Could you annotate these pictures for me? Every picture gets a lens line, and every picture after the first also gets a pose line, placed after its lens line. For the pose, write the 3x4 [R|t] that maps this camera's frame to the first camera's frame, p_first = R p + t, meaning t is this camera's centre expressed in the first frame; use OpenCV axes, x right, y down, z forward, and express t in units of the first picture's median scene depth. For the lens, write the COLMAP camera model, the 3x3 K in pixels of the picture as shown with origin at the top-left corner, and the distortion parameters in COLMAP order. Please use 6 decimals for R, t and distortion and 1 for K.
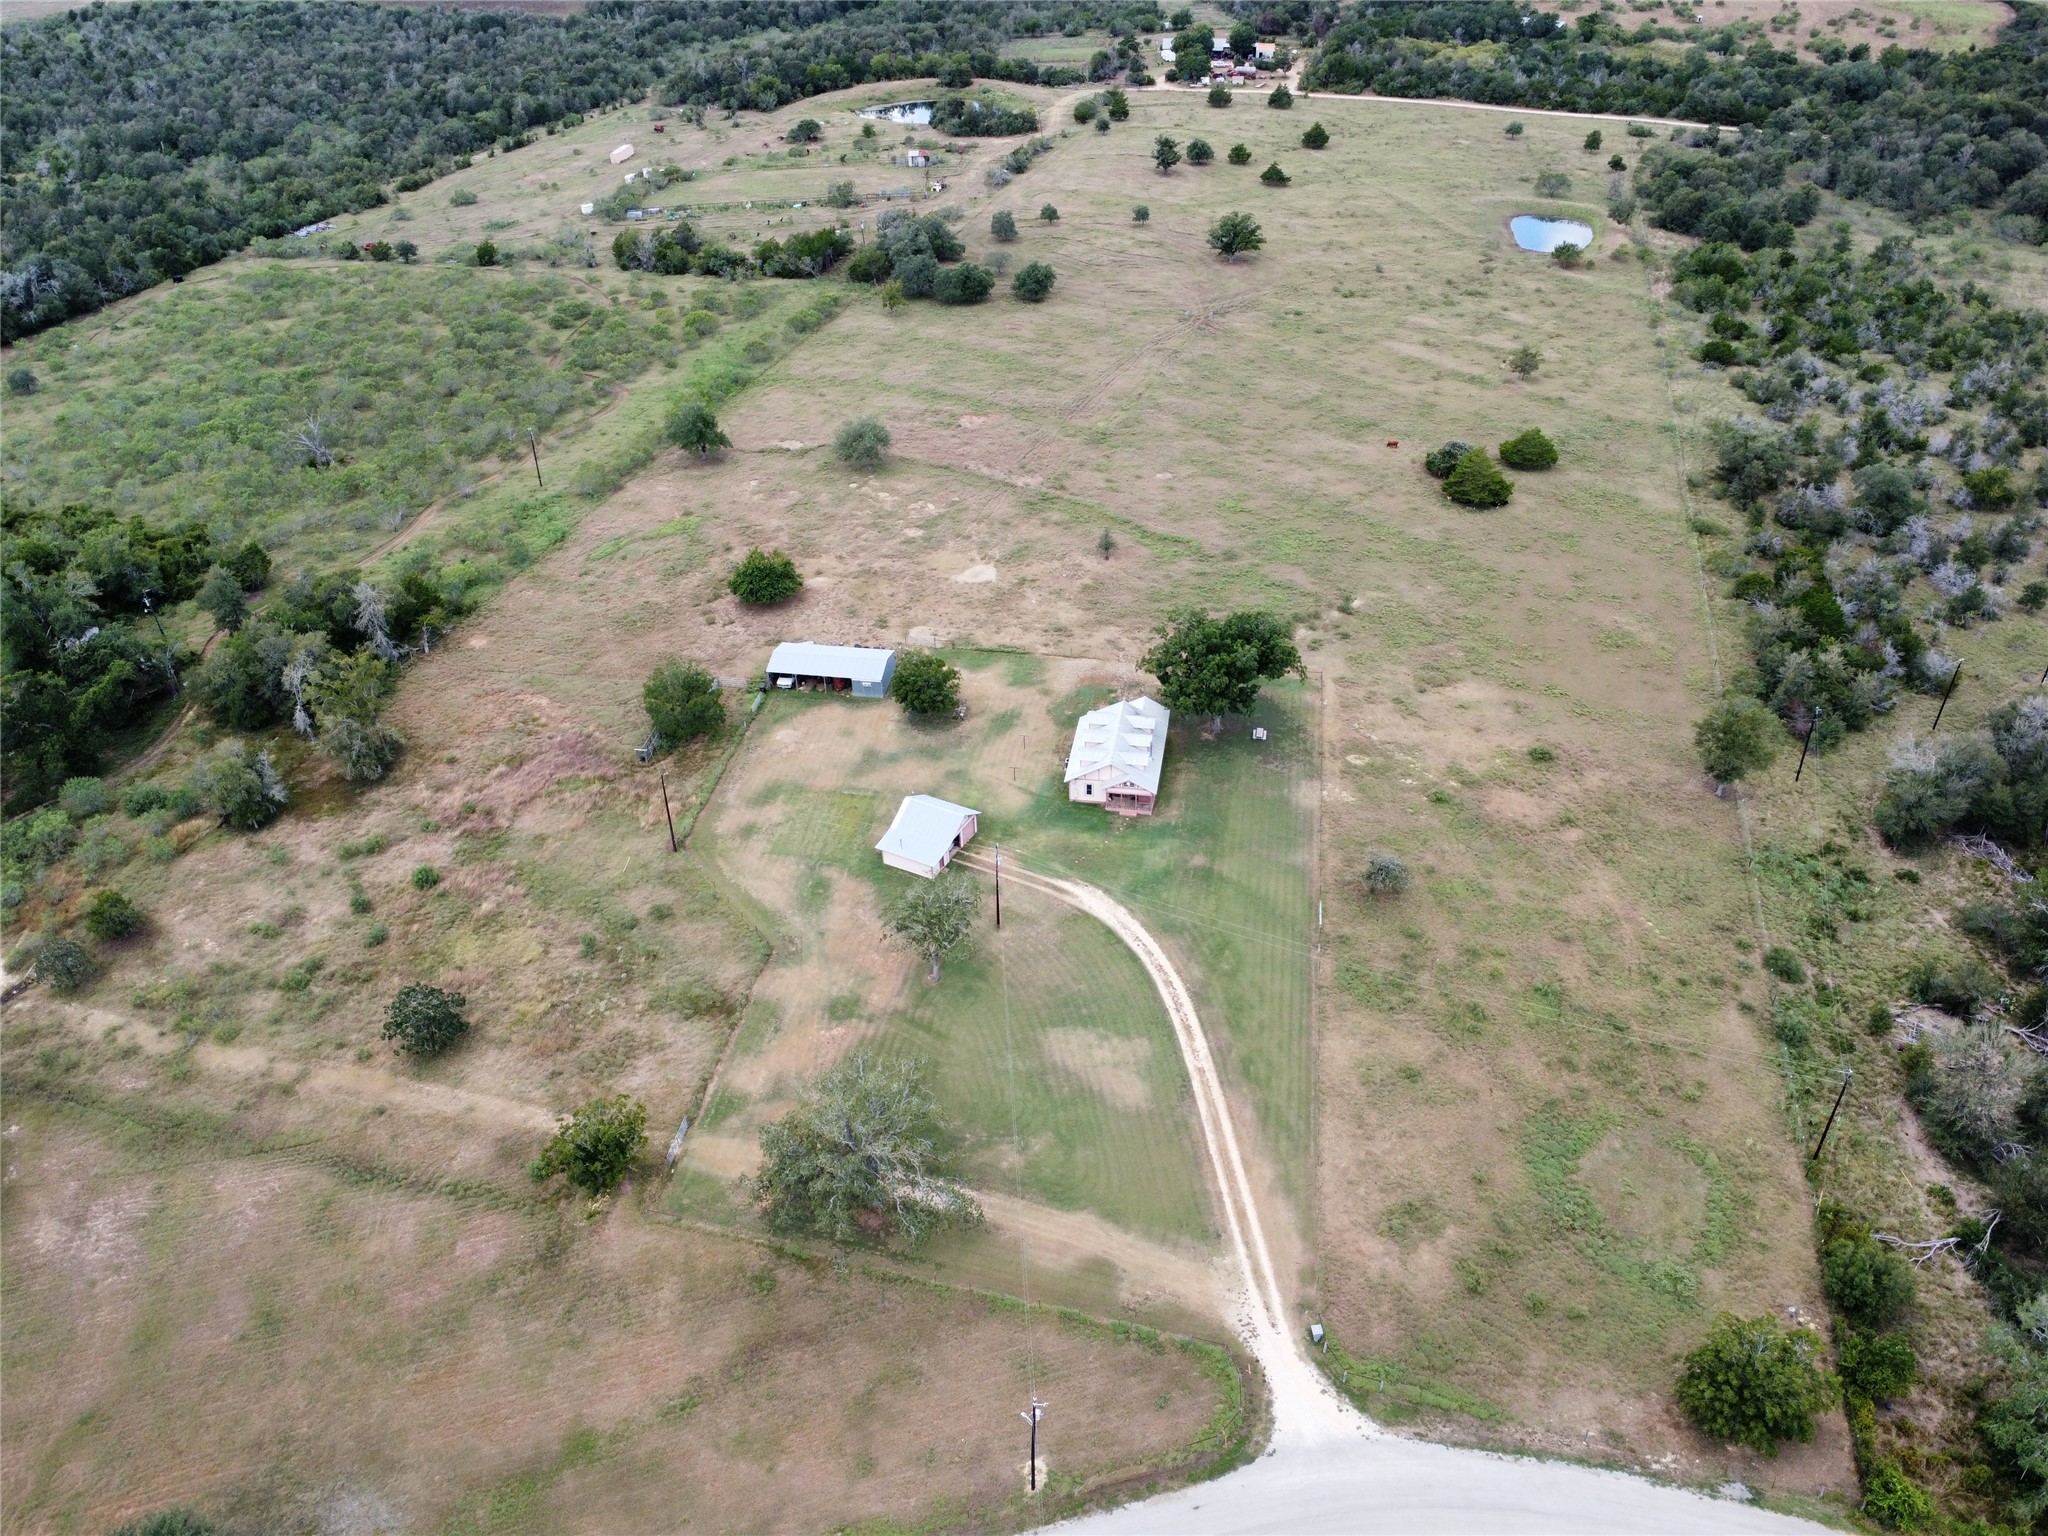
lens RADIAL K [[1536.1, 0, 1027.2], [0, 1536.1, 756.5], [0, 0, 1]] dist [0.005272, -0.004835]
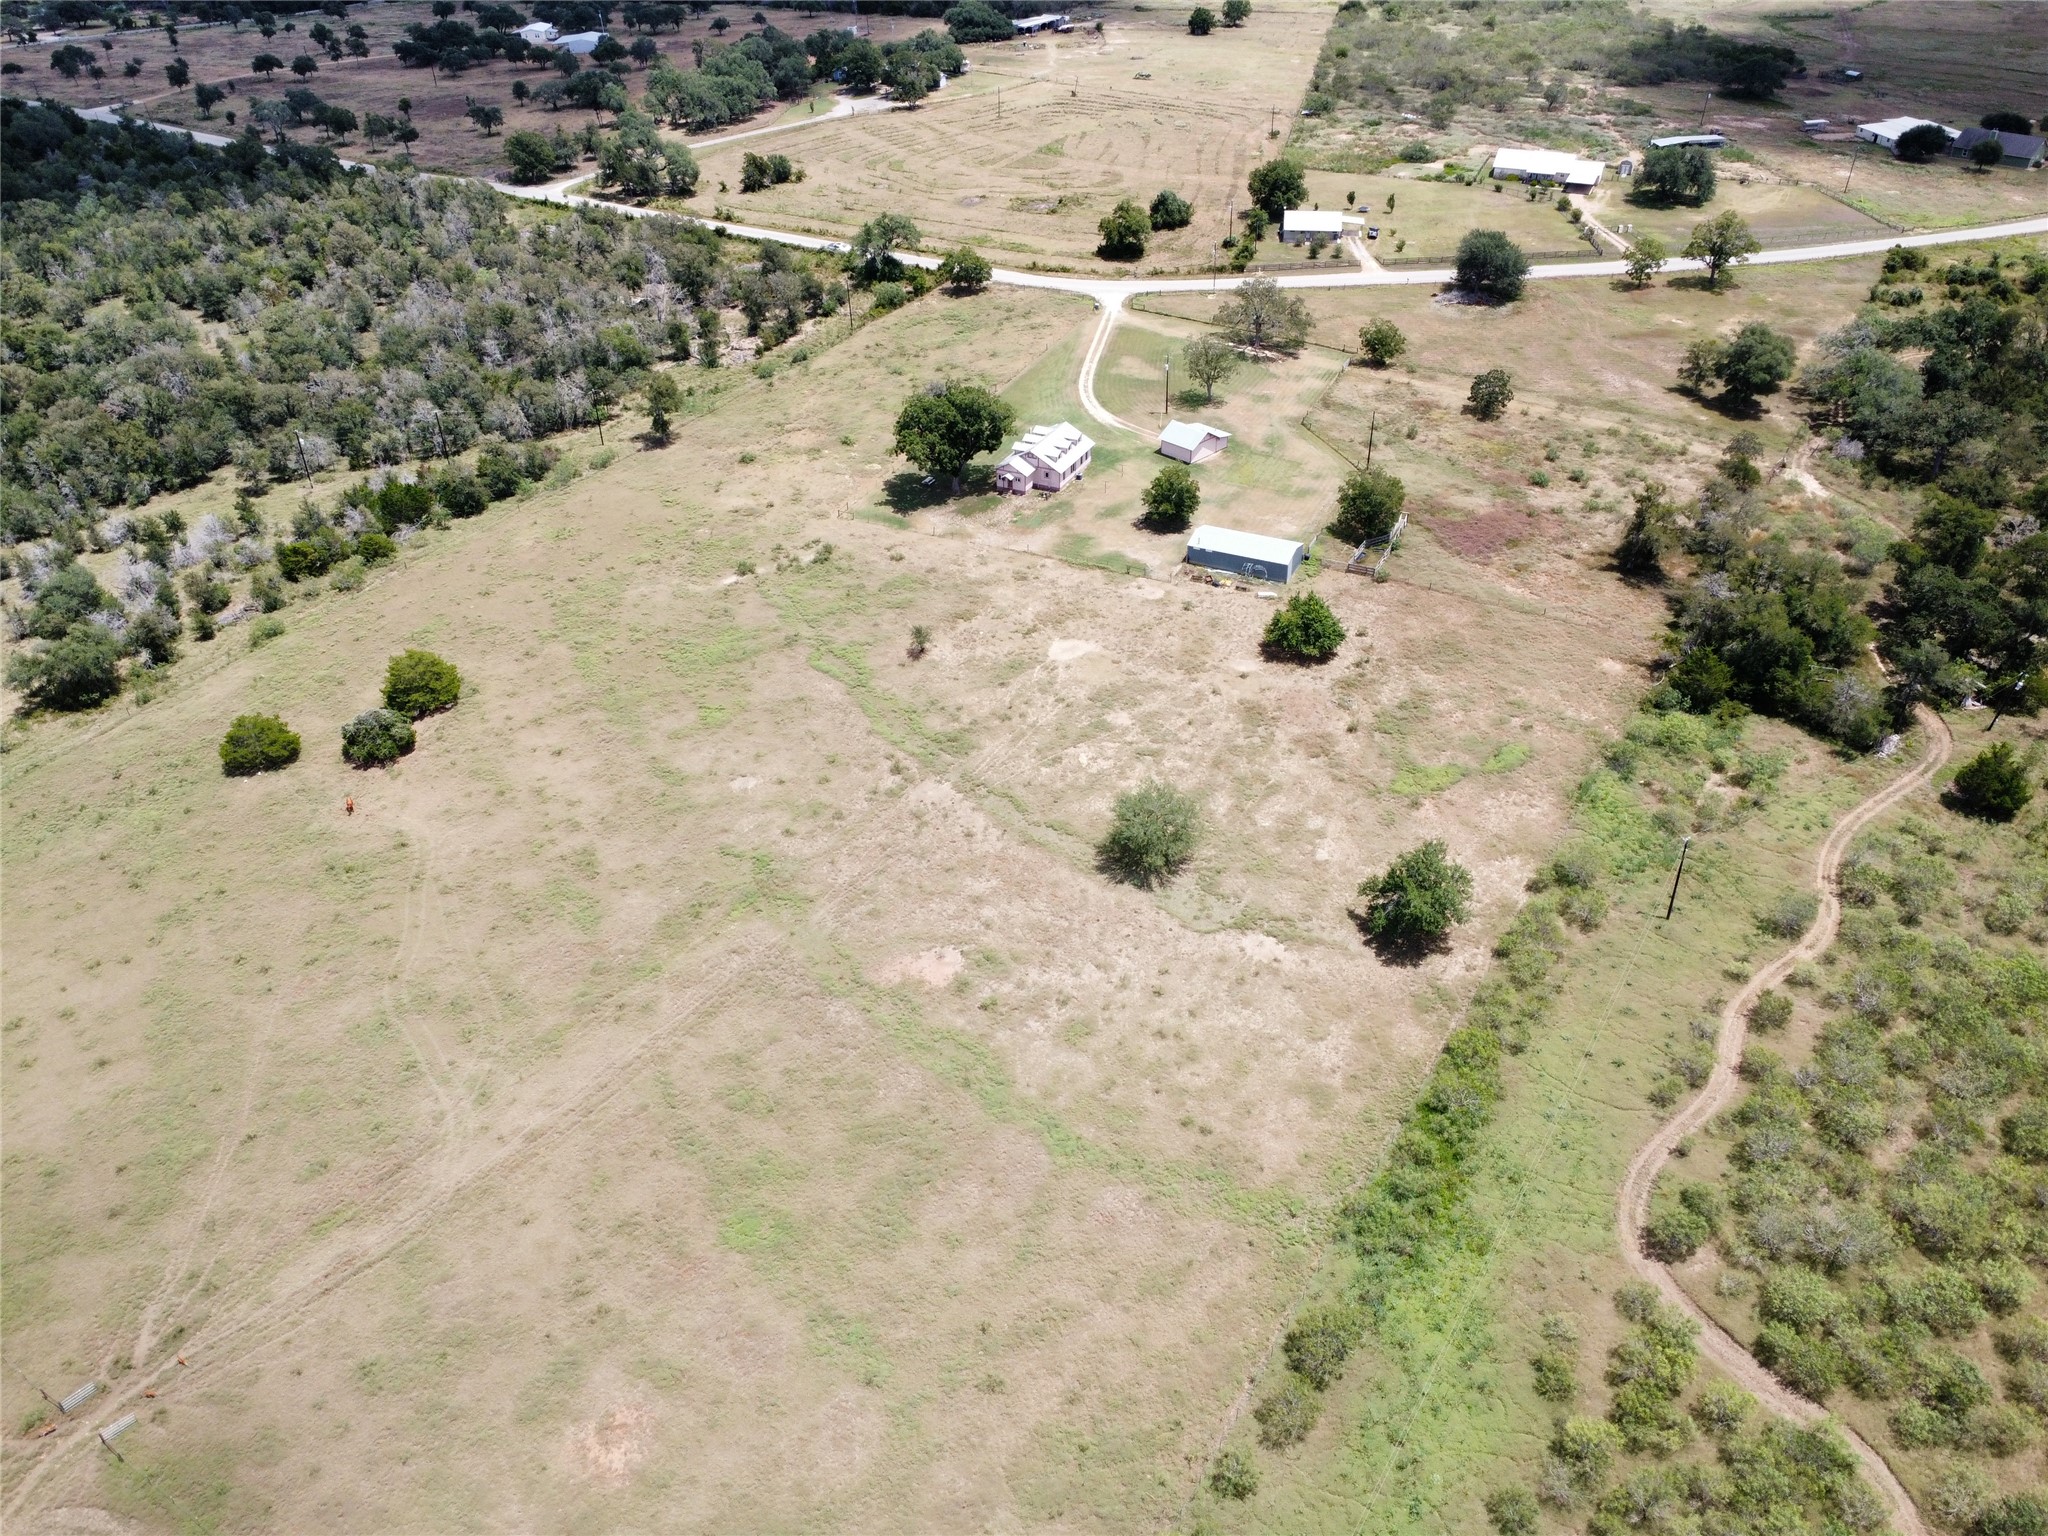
lens RADIAL K [[1536.1, 0, 1027.2], [0, 1536.1, 756.5], [0, 0, 1]] dist [0.005272, -0.004835]
pose [[-0.958136, -0.132550, 0.253783, -0.302248], [0.190076, 0.368400, 0.910029, -1.135493], [-0.214118, 0.920170, -0.327783, 1.668445]]
